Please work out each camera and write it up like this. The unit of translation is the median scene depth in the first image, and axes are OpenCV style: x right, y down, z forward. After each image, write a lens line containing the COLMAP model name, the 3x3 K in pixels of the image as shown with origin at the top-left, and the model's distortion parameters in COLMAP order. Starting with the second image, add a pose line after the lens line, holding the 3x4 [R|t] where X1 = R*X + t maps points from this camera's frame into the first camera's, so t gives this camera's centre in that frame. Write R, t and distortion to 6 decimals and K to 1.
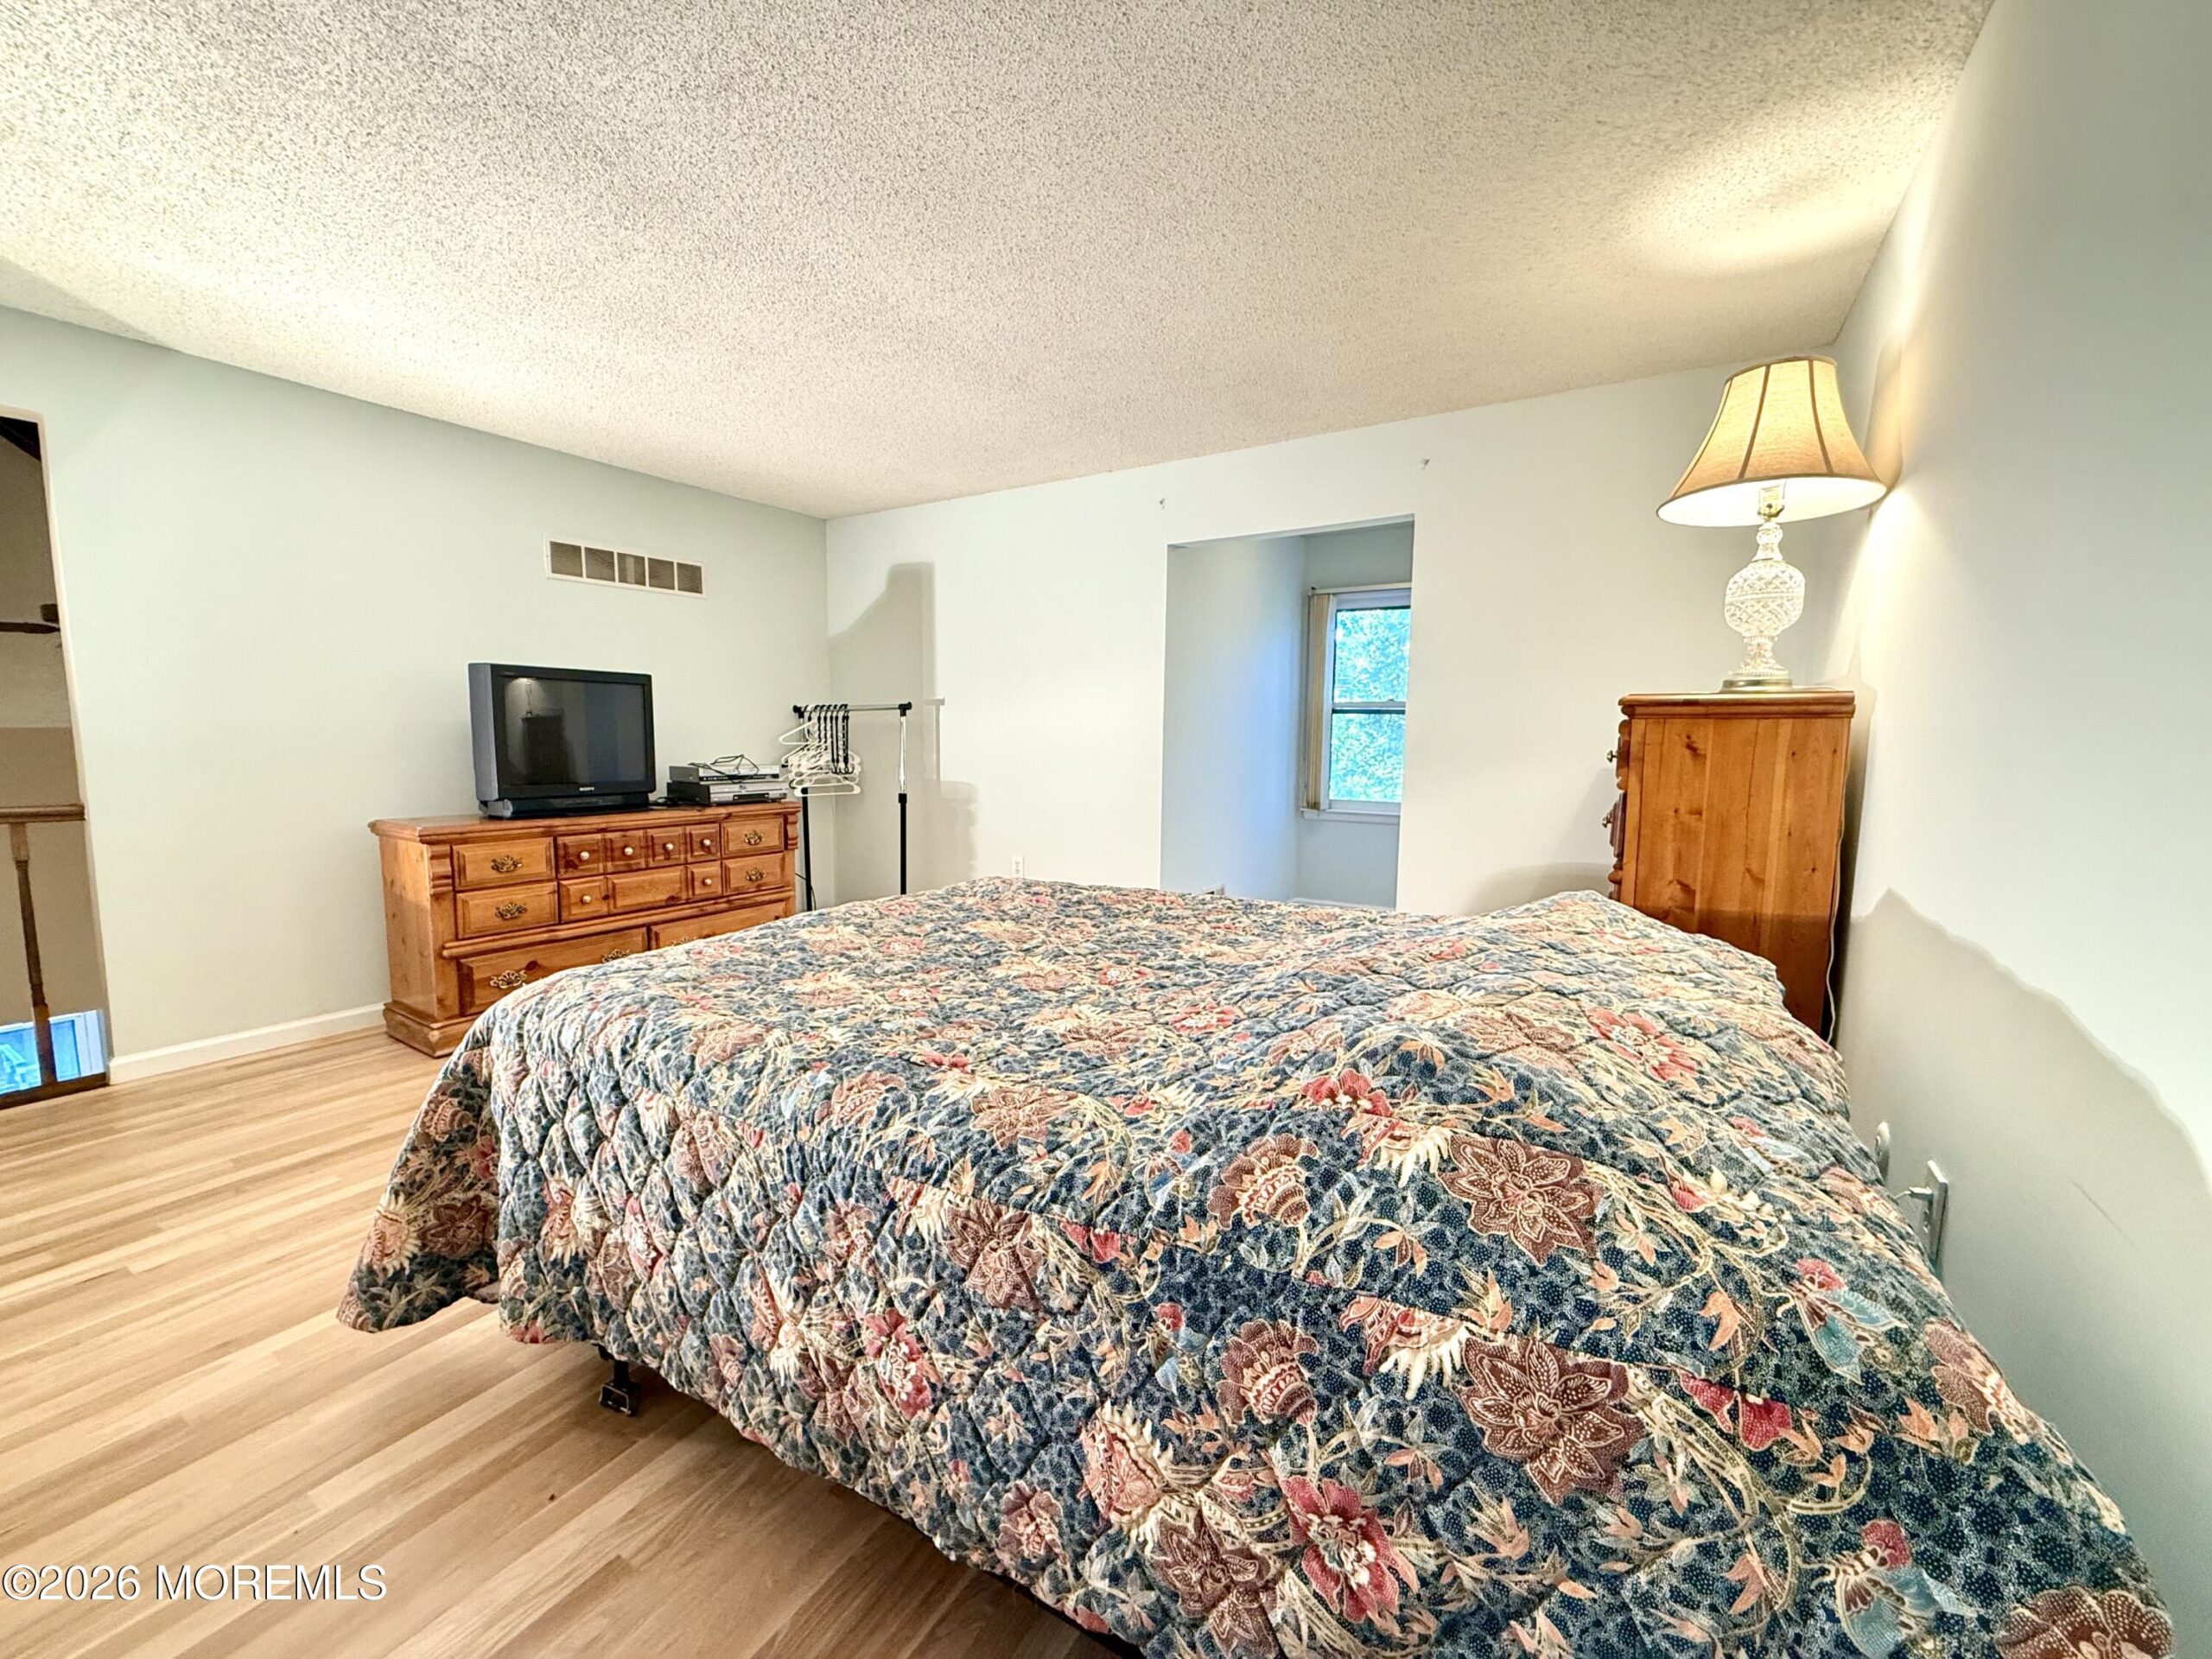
lens RADIAL K [[881.3, 0, 1103.4], [0, 881.3, 829.5], [0, 0, 1]] dist [0.000413, 0.000060]
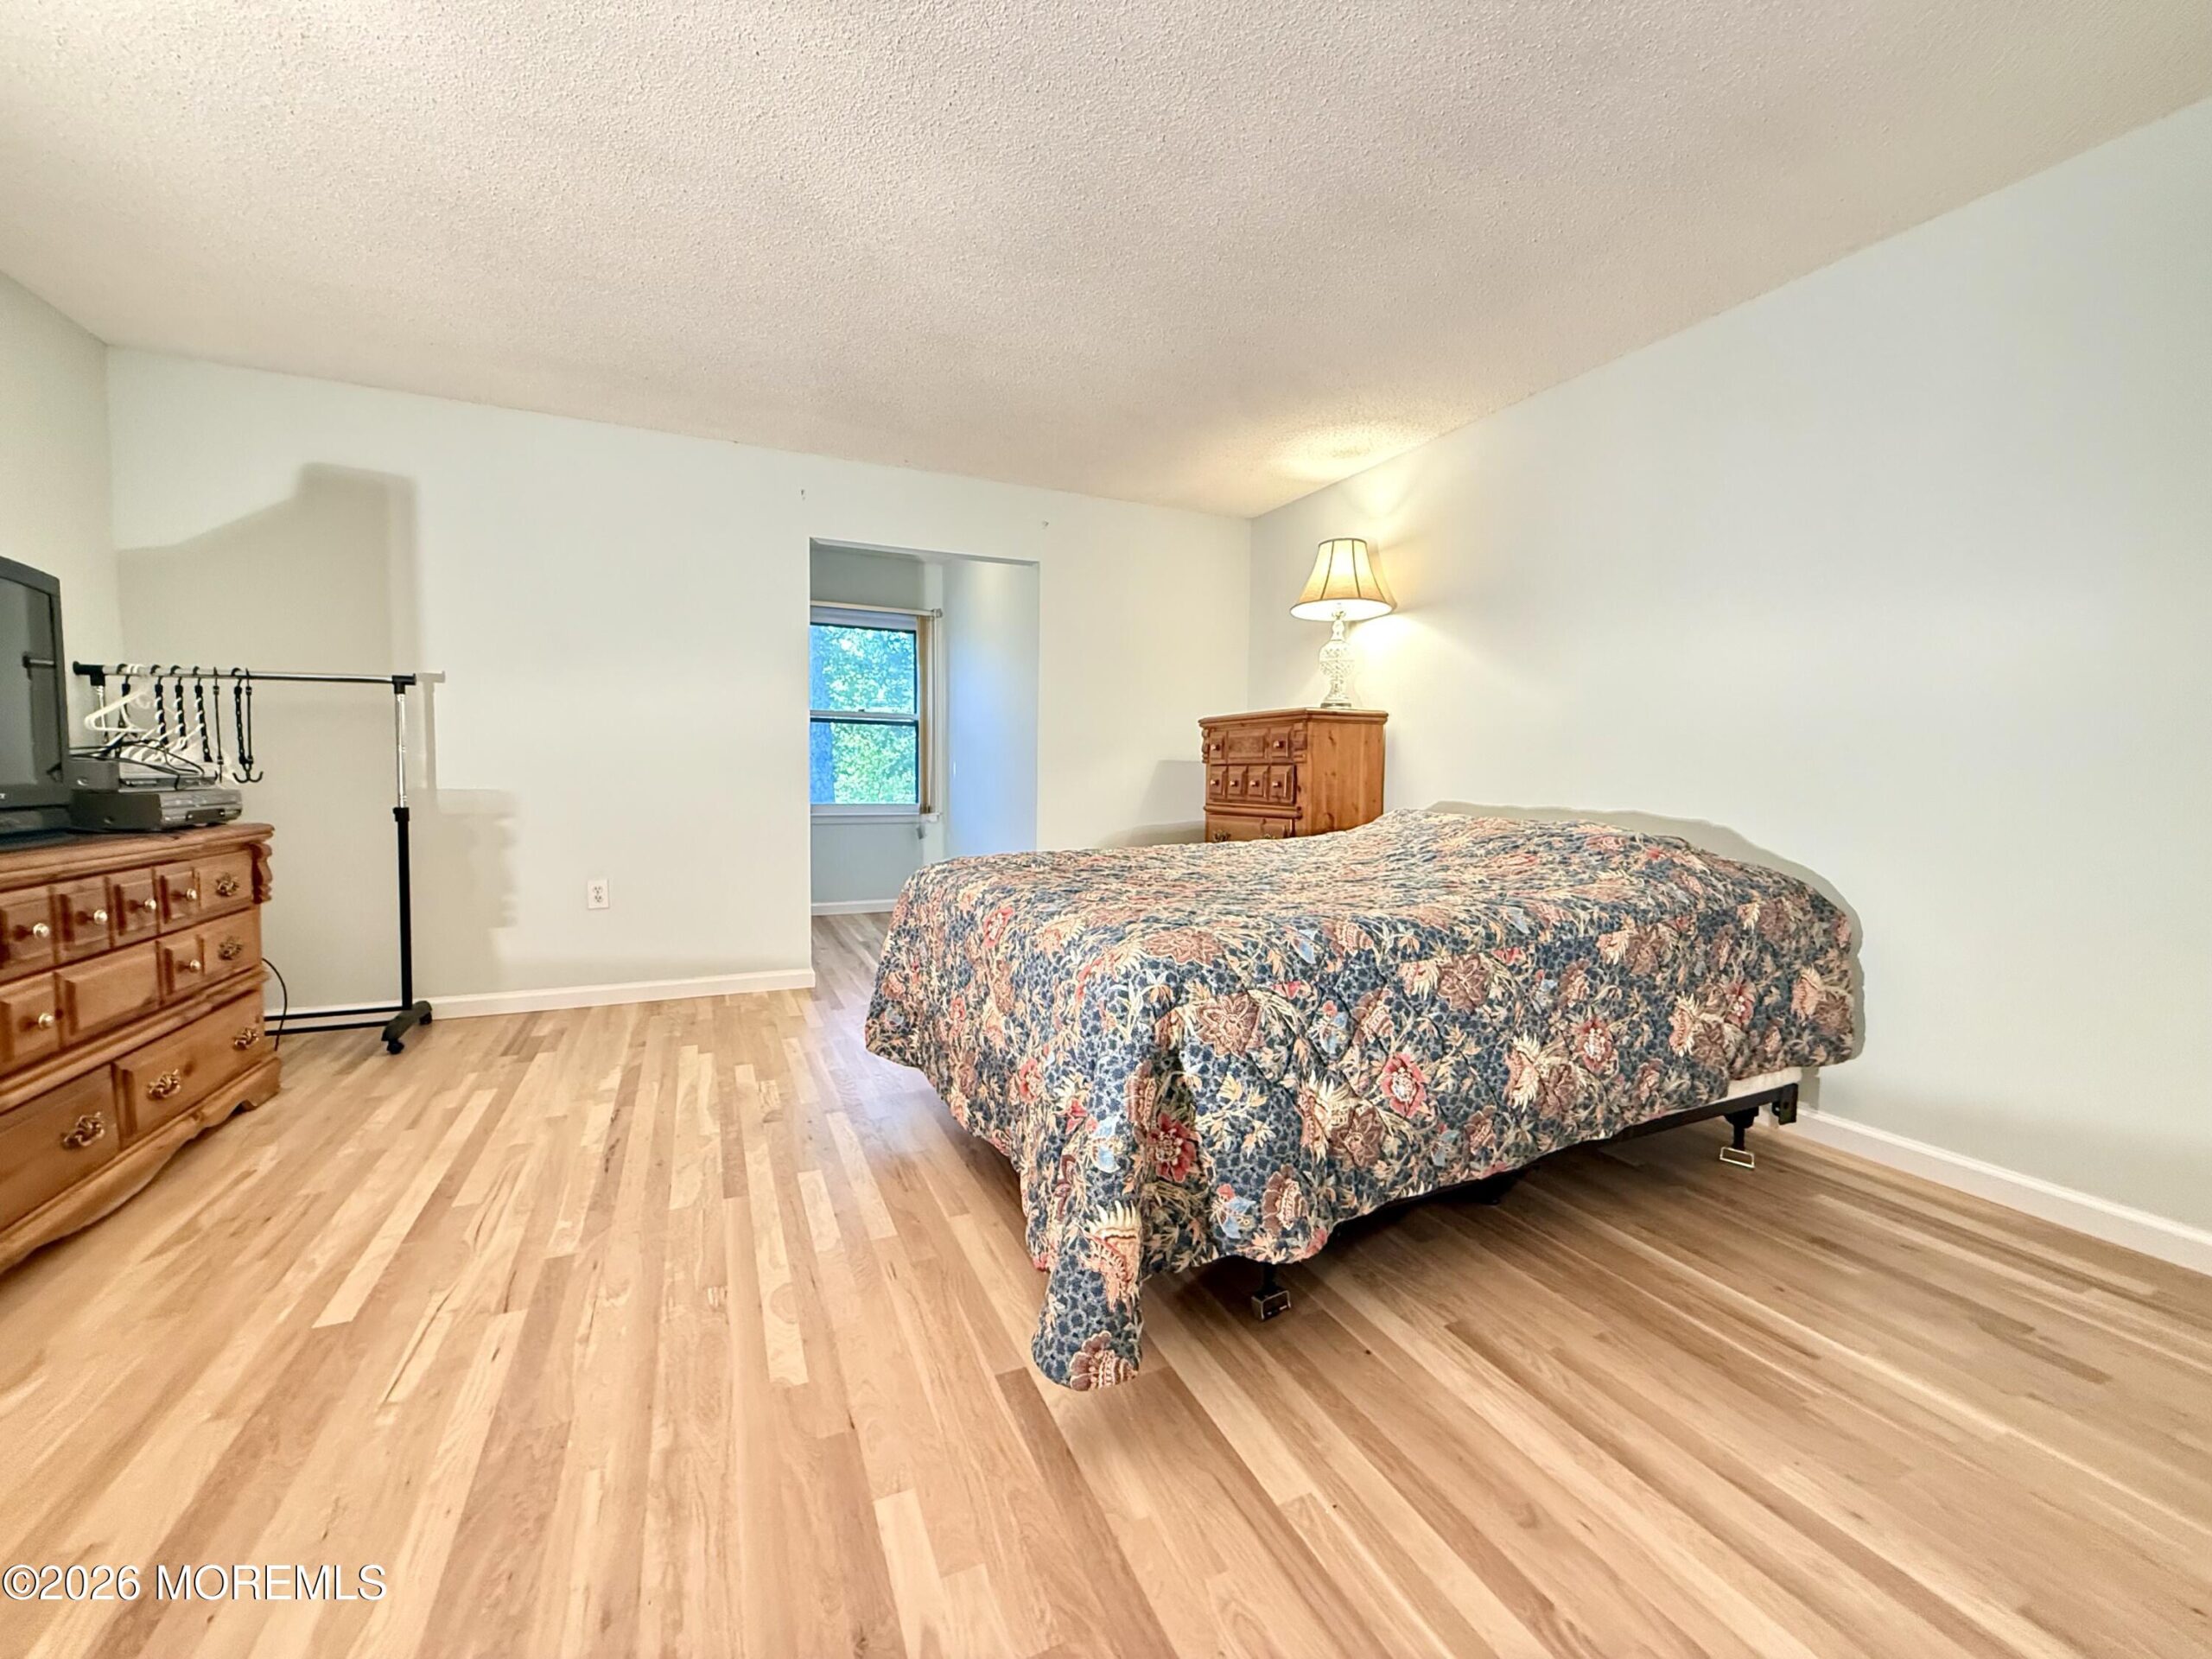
lens RADIAL K [[881.3, 0, 1105.6], [0, 881.3, 825.1], [0, 0, 1]] dist [0.000413, 0.000060]
pose [[0.551637, -0.054673, 0.832290, -0.682169], [0.085720, 0.996282, 0.008631, 0.018140], [-0.829668, 0.066583, 0.554273, 0.241769]]
